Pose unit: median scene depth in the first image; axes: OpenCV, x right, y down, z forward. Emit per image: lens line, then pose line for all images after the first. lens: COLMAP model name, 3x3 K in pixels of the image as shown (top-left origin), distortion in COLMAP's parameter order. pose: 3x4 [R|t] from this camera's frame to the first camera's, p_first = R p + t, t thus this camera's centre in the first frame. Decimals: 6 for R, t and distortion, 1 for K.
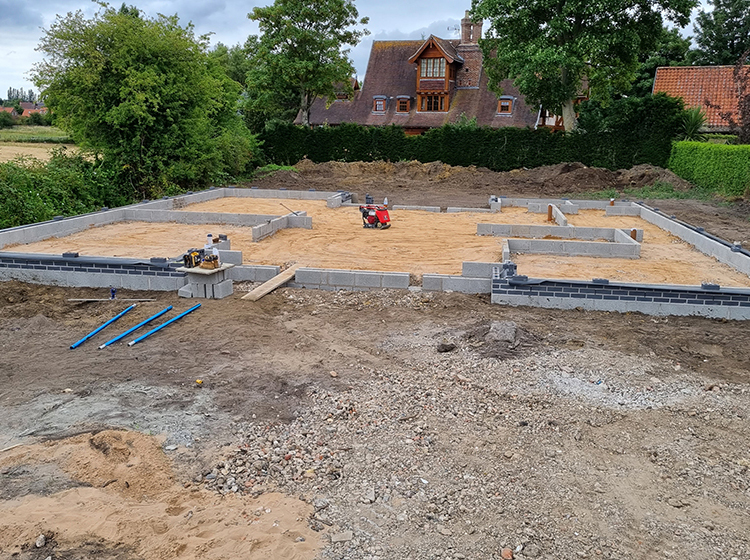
lens RADIAL K [[759.1, 0, 375.0], [0, 759.1, 280.0], [0, 0, 1]] dist [0.040992, 0.015394]
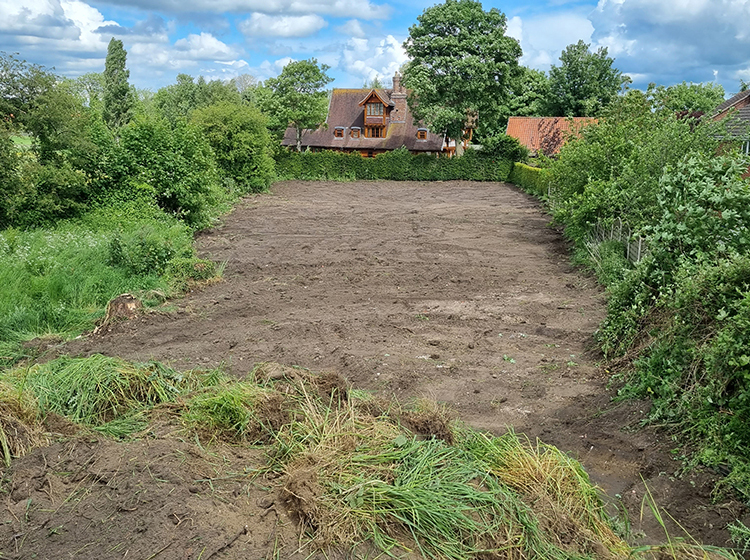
lens RADIAL K [[759.1, 0, 375.0], [0, 759.1, 280.0], [0, 0, 1]] dist [0.040992, 0.015394]
pose [[0.994662, -0.018060, 0.101597, -0.098413], [0.018069, 0.999836, 0.000835, 0.070678], [-0.101596, 0.001005, 0.994825, -0.593330]]
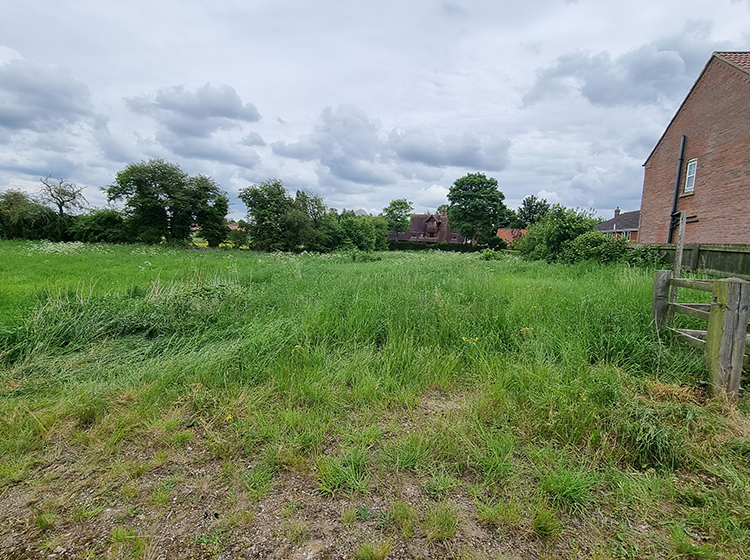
lens RADIAL K [[415.2, 0, 382.6], [0, 415.2, 284.5], [0, 0, 1]] dist [-0.002584, -0.000313]
pose [[0.999374, 0.030281, 0.018298, -0.179267], [-0.028460, 0.995288, -0.092696, 0.161440], [-0.021019, 0.092117, 0.995526, -0.808970]]
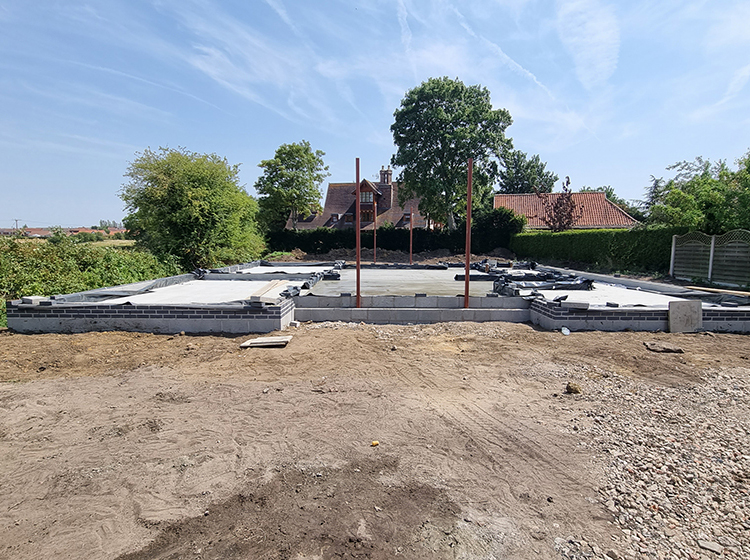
lens RADIAL K [[415.2, 0, 382.6], [0, 415.2, 284.5], [0, 0, 1]] dist [-0.002584, -0.000313]
pose [[0.987353, -0.036729, 0.154222, -0.044474], [0.049897, 0.995349, -0.082402, 0.000518], [-0.150478, 0.089055, 0.984594, 0.093142]]
